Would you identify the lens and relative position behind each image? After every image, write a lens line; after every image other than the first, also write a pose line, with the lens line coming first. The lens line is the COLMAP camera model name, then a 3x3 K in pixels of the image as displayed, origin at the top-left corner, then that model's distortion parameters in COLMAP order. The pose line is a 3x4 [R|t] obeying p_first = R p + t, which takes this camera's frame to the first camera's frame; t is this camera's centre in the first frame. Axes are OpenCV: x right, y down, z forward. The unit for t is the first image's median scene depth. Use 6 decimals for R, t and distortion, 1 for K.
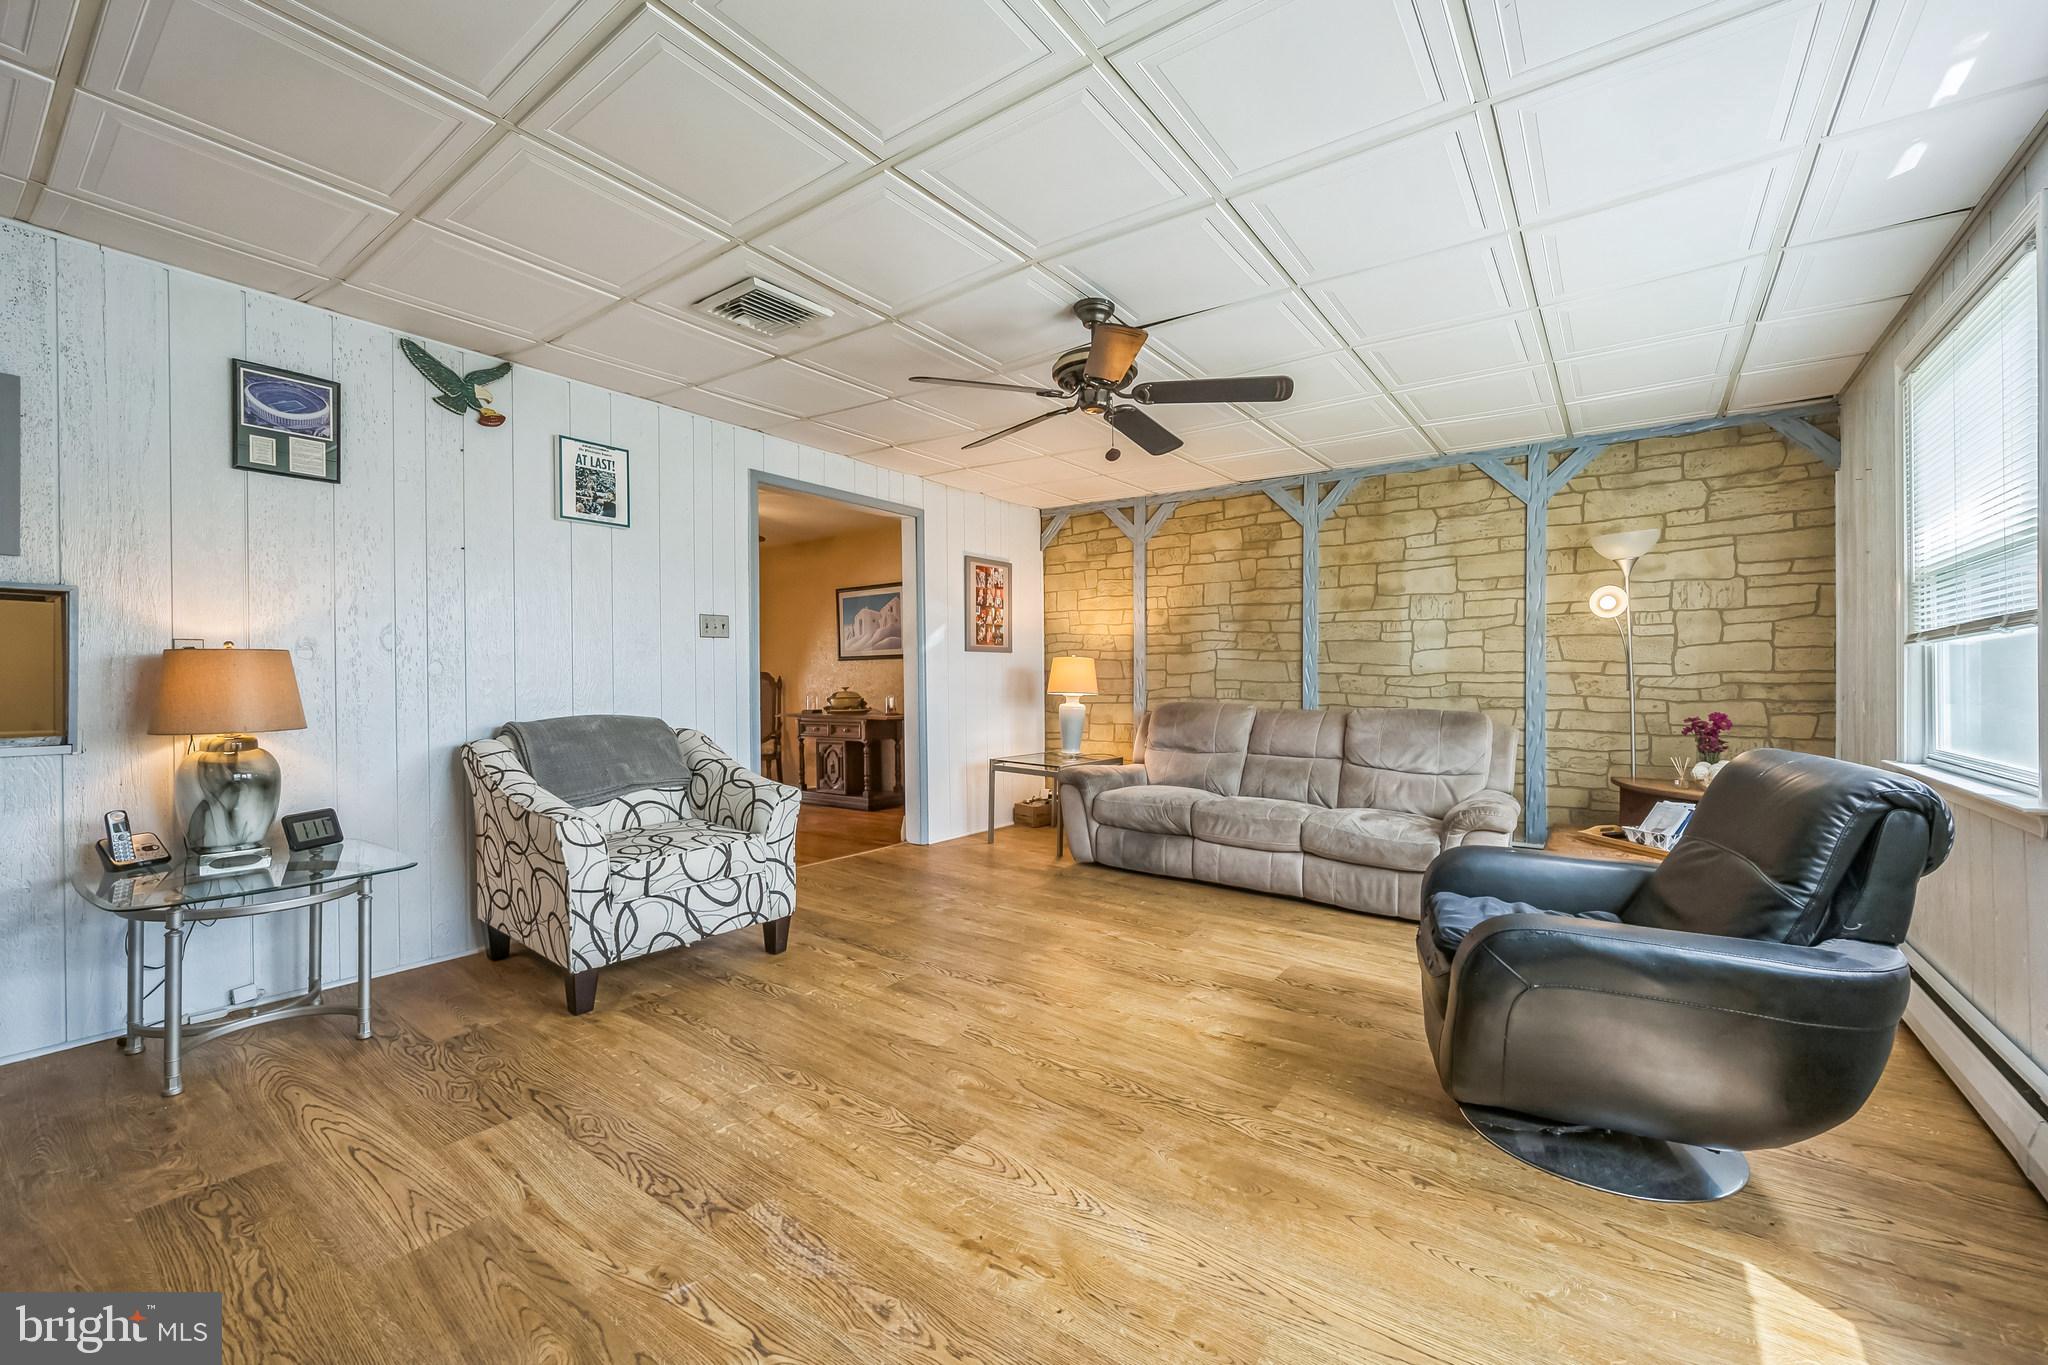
lens RADIAL K [[816.7, 0, 1026.3], [0, 816.7, 681.9], [0, 0, 1]] dist [-0.000966, -0.000069]
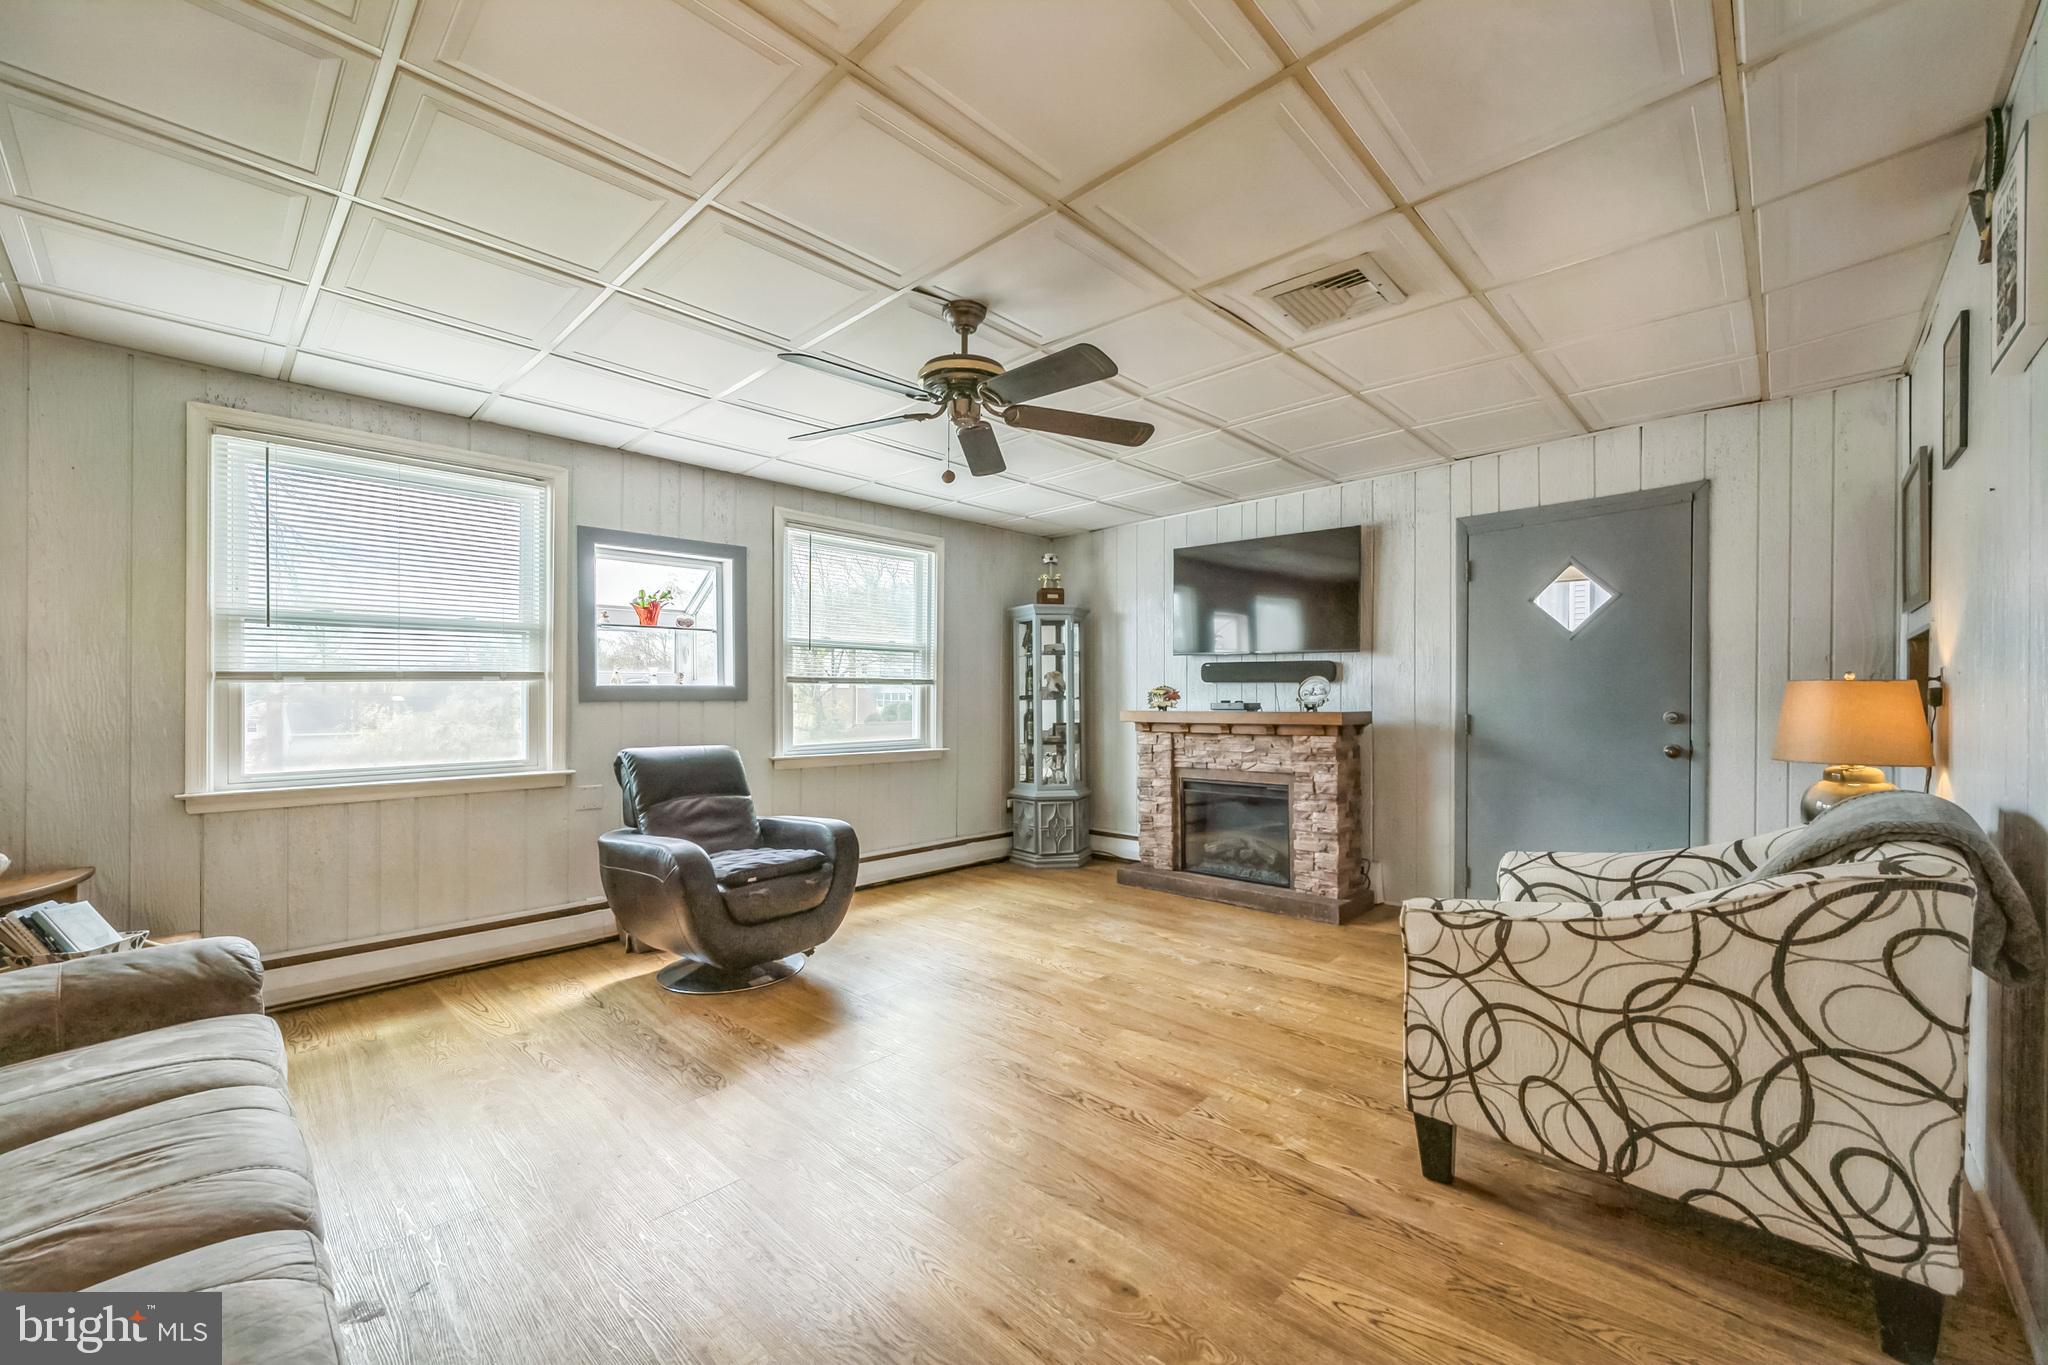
lens RADIAL K [[816.7, 0, 1026.6], [0, 816.7, 689.6], [0, 0, 1]] dist [-0.000966, -0.000069]
pose [[-0.992601, 0.002036, 0.121402, -0.094218], [0.002044, 0.999998, -0.000058, -0.026458], [-0.121402, 0.000191, -0.992603, 1.860061]]
